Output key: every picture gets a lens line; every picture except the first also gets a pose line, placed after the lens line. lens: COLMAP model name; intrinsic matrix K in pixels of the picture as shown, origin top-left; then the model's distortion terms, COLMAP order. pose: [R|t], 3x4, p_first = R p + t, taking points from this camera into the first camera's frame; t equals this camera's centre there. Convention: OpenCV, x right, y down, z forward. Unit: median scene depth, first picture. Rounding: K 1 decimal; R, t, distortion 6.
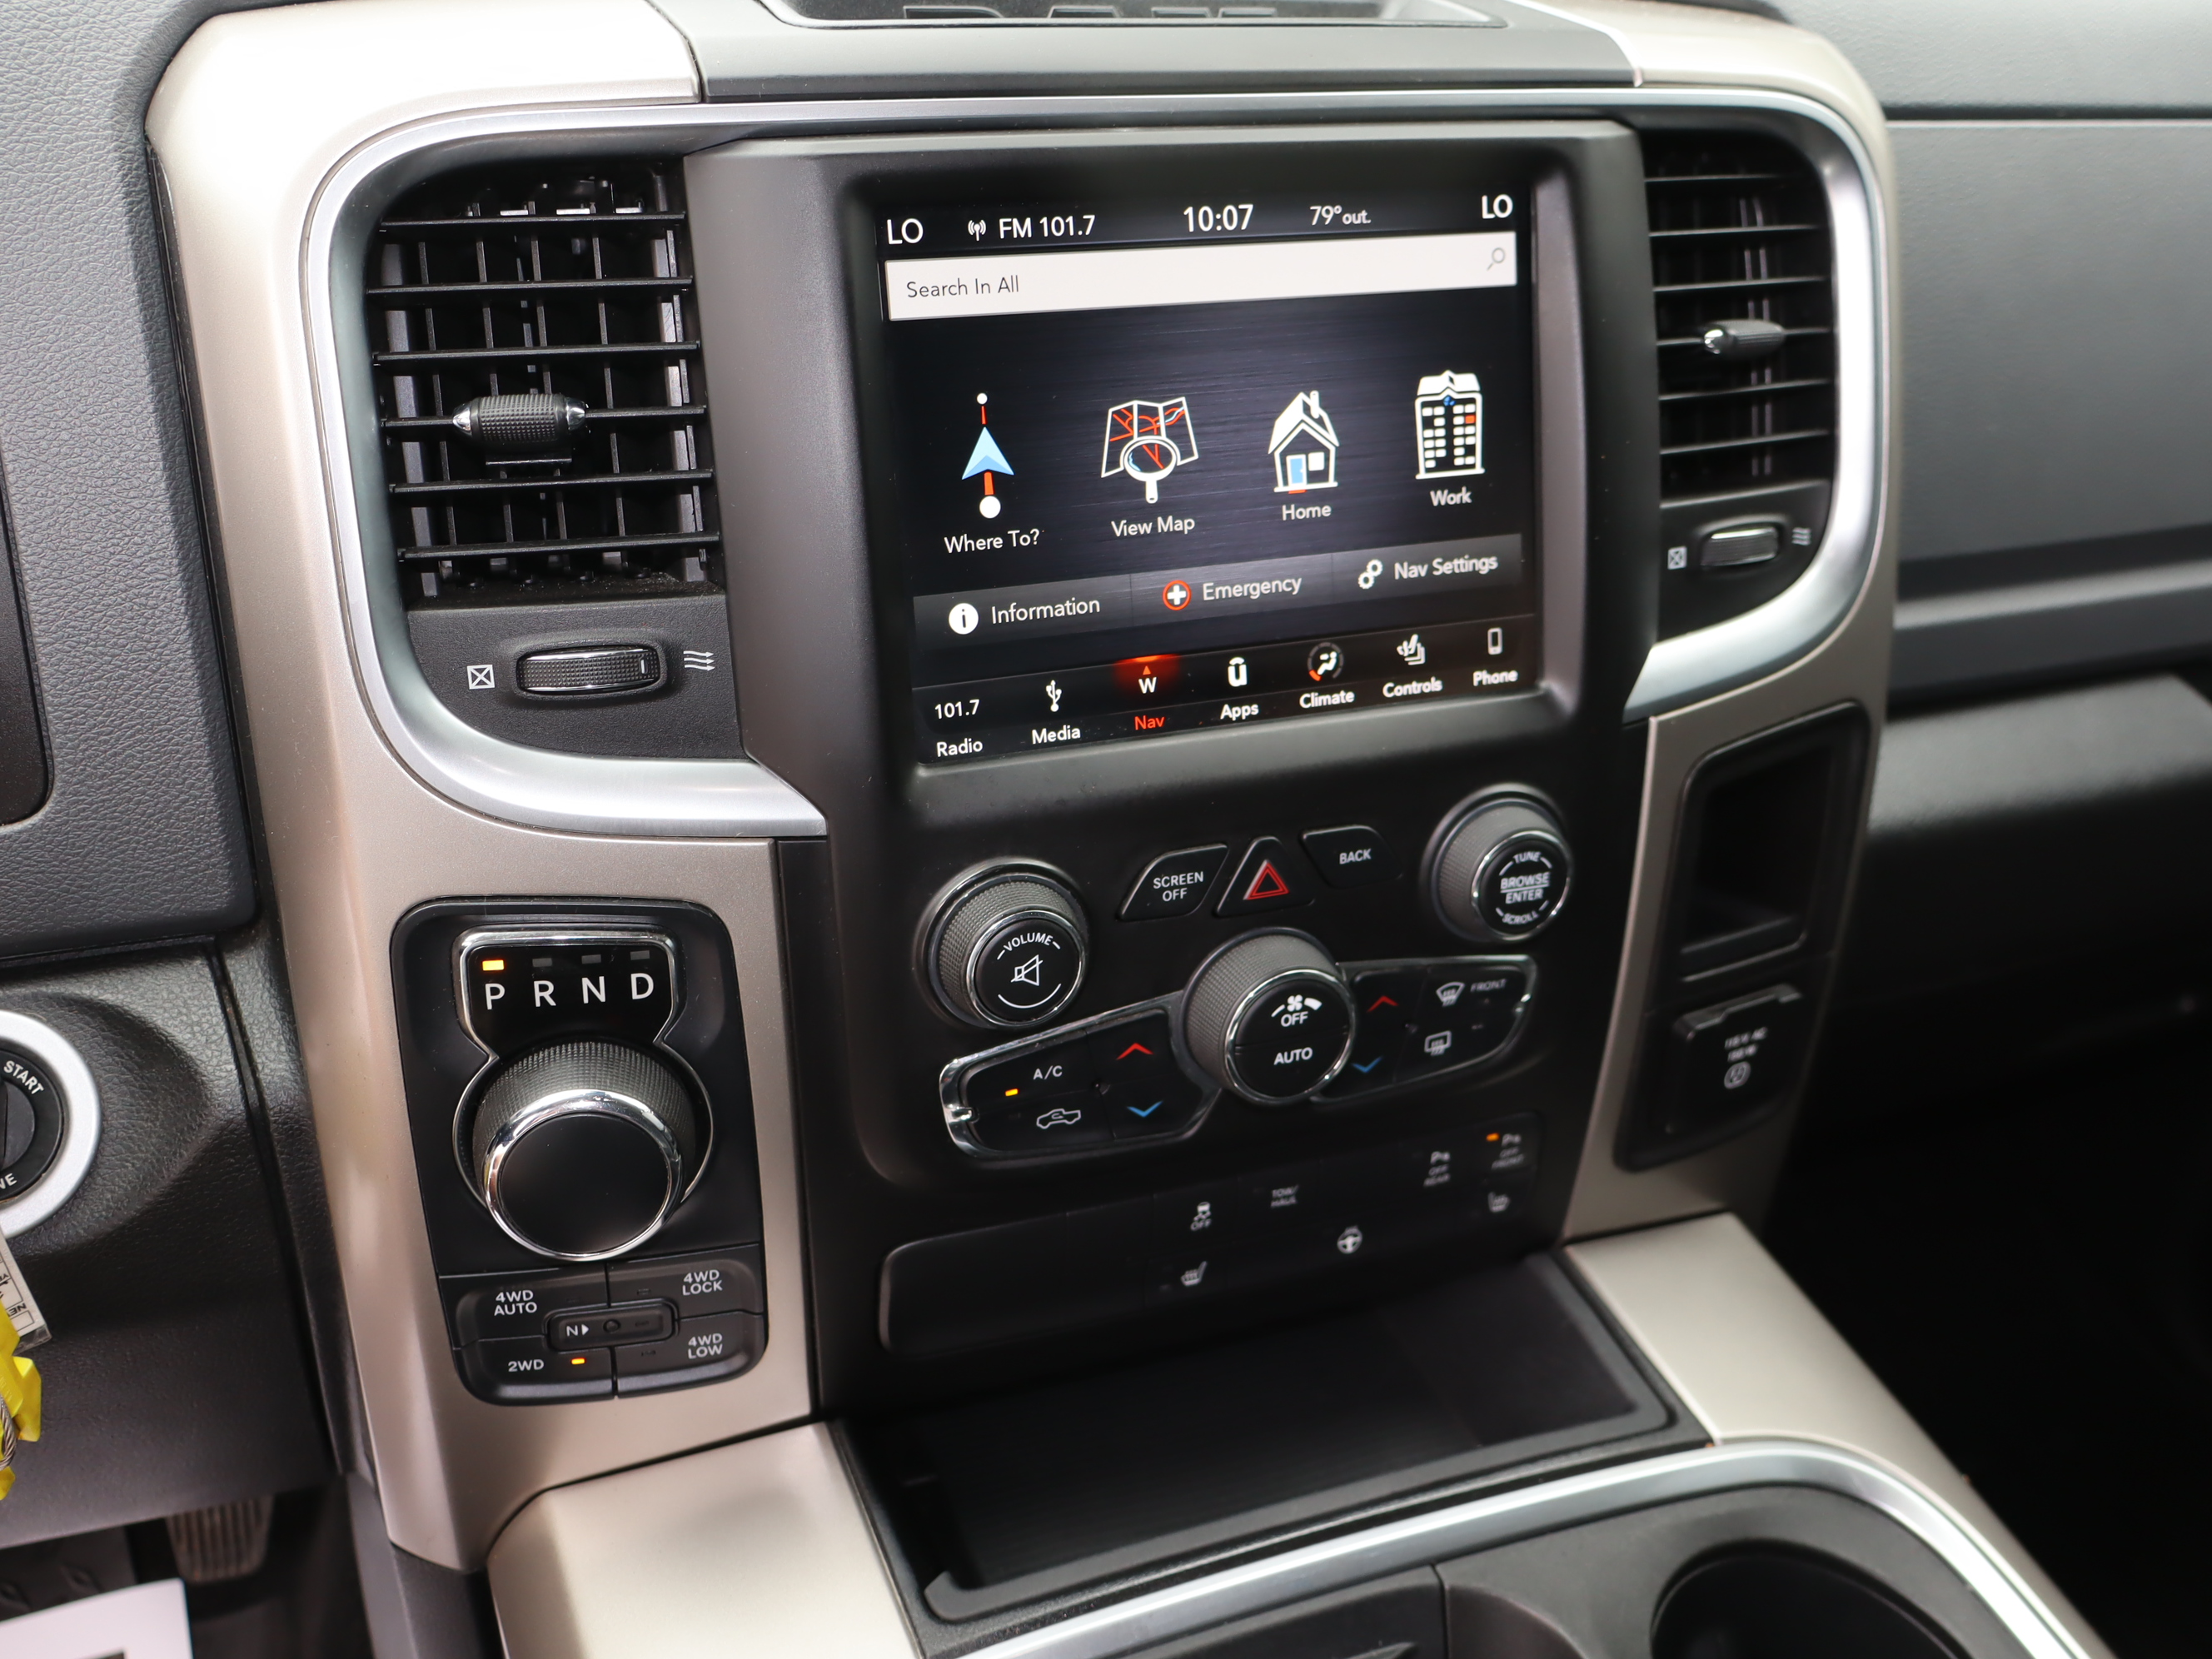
lens RADIAL K [[2068.9, 0, 1106.0], [0, 2068.9, 829.5], [0, 0, 1]] dist [-0.014069, 0.001329]
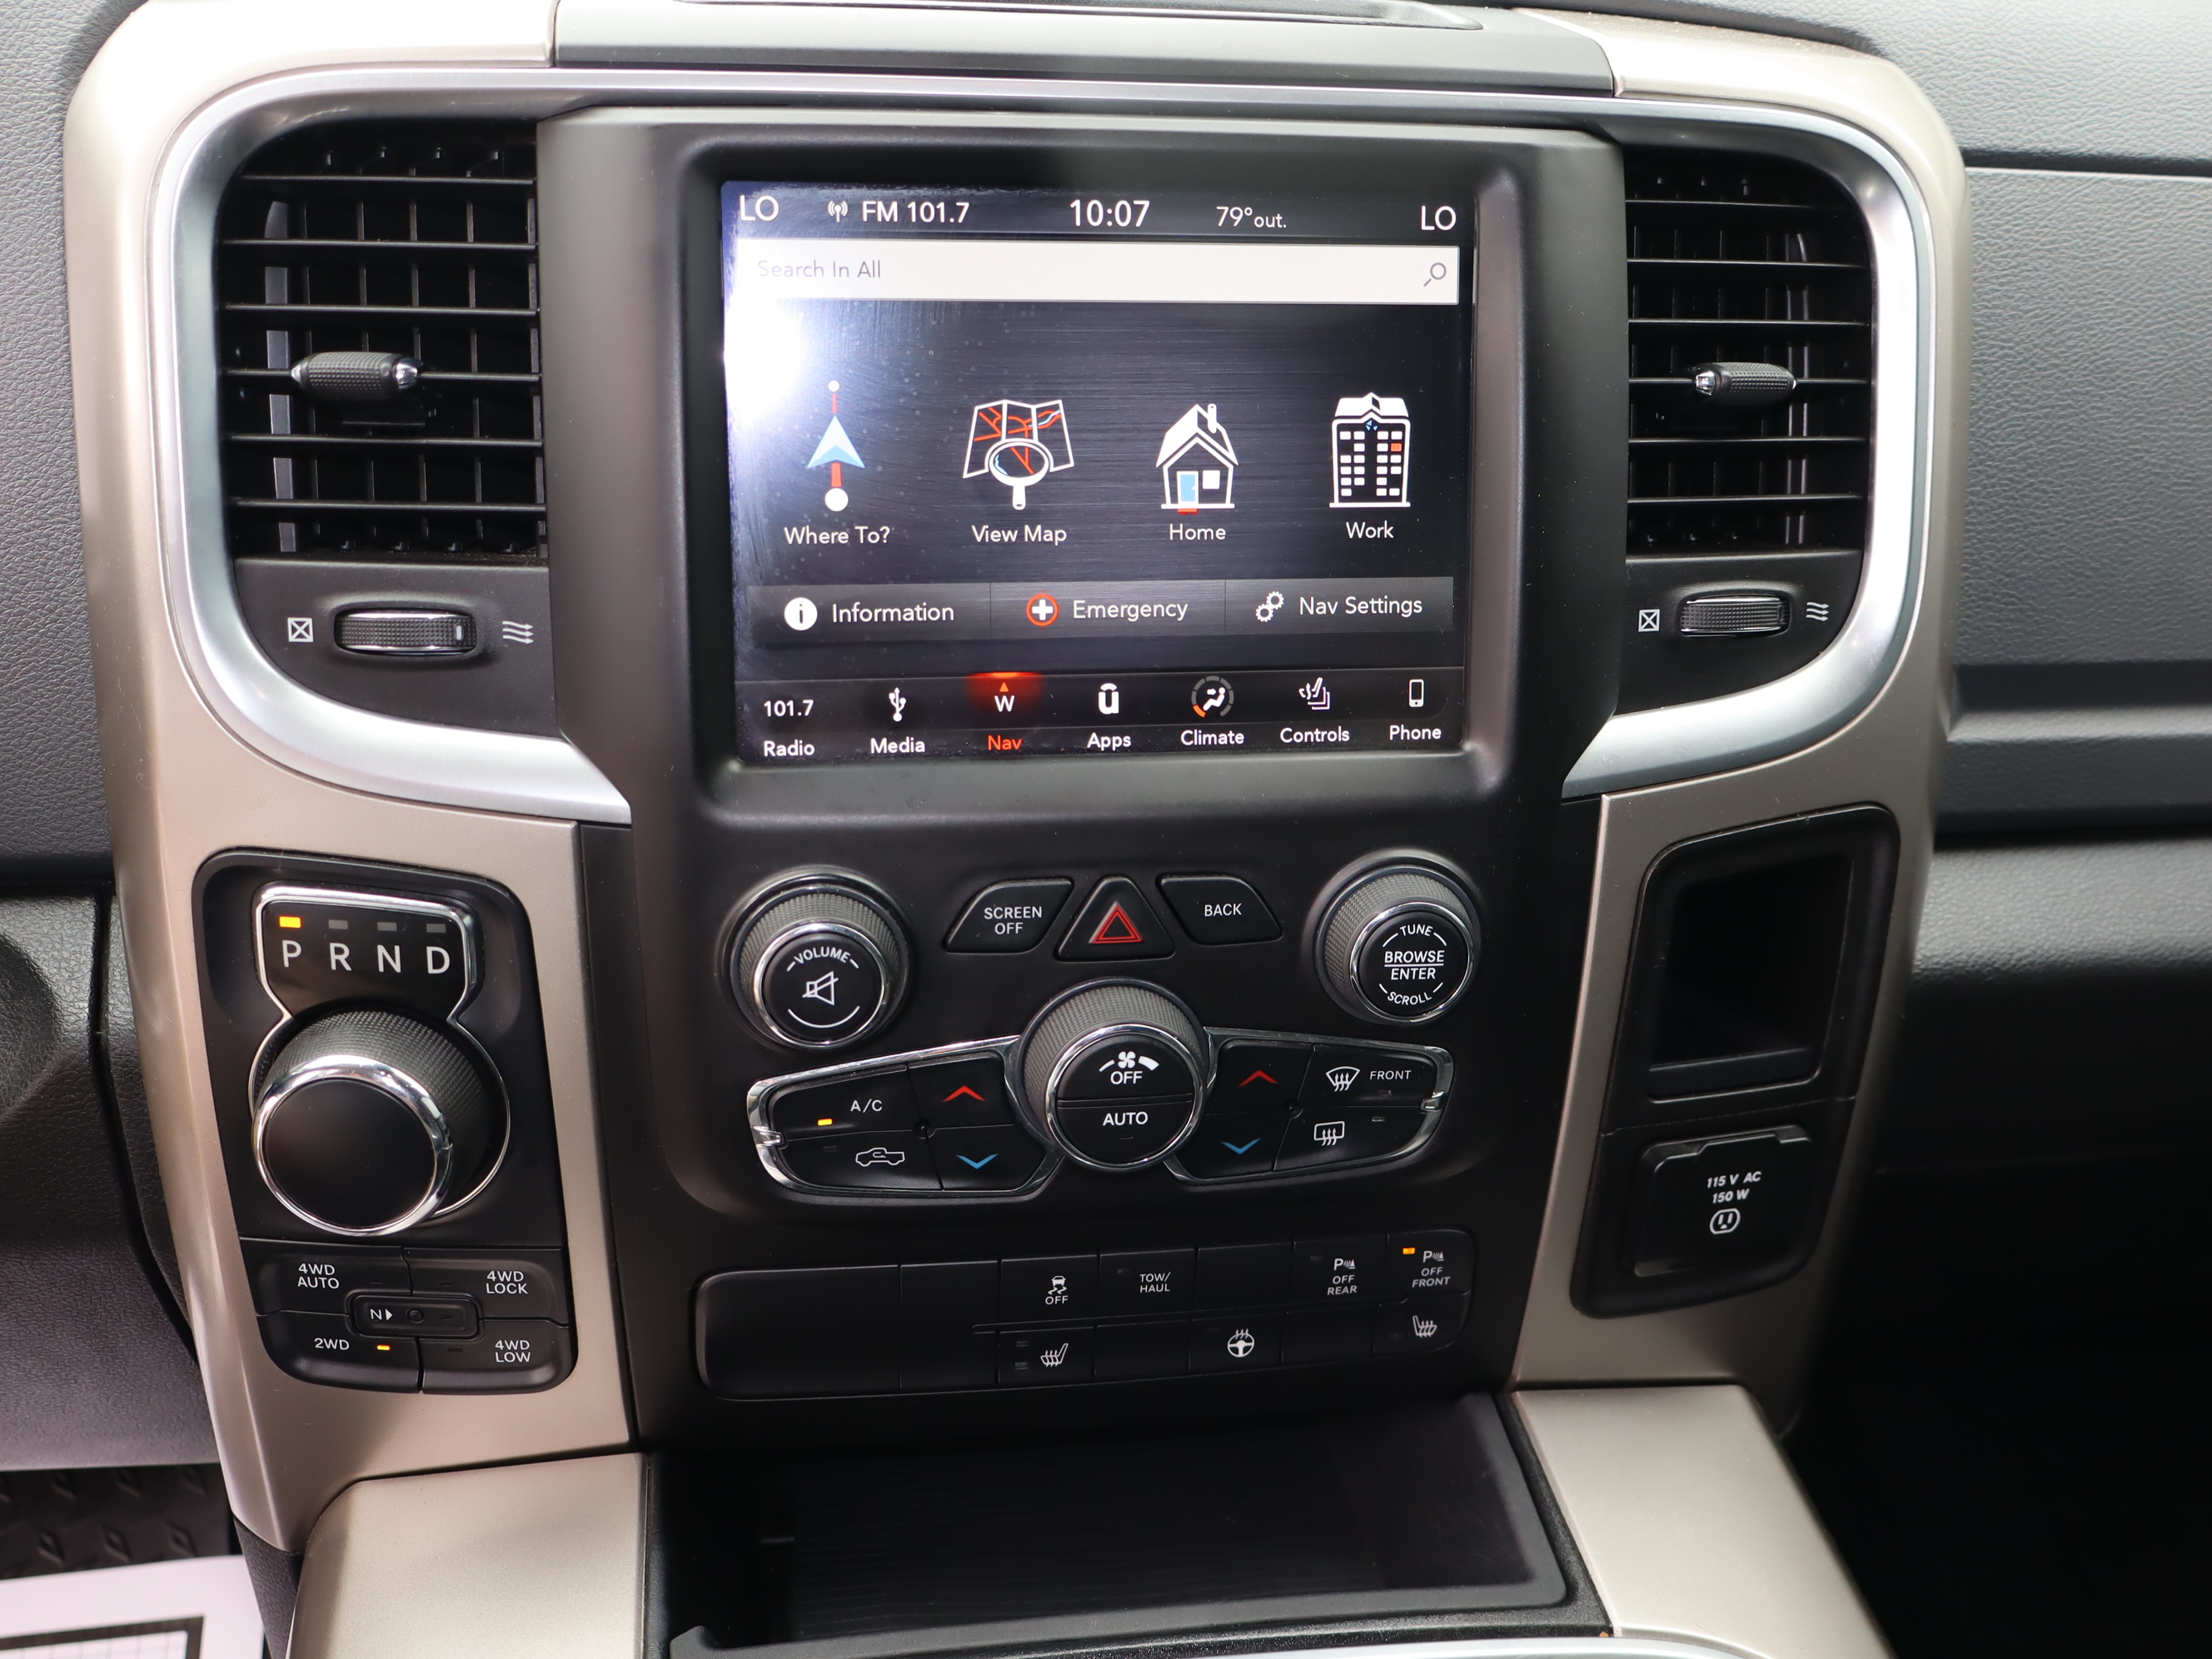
lens RADIAL K [[2068.9, 0, 1106.0], [0, 2068.9, 829.5], [0, 0, 1]] dist [-0.014069, 0.001329]
pose [[0.976199, 0.087868, -0.198280, 0.254367], [-0.100187, 0.993558, -0.052959, 0.031986], [0.192350, 0.071563, 0.978714, 0.094385]]
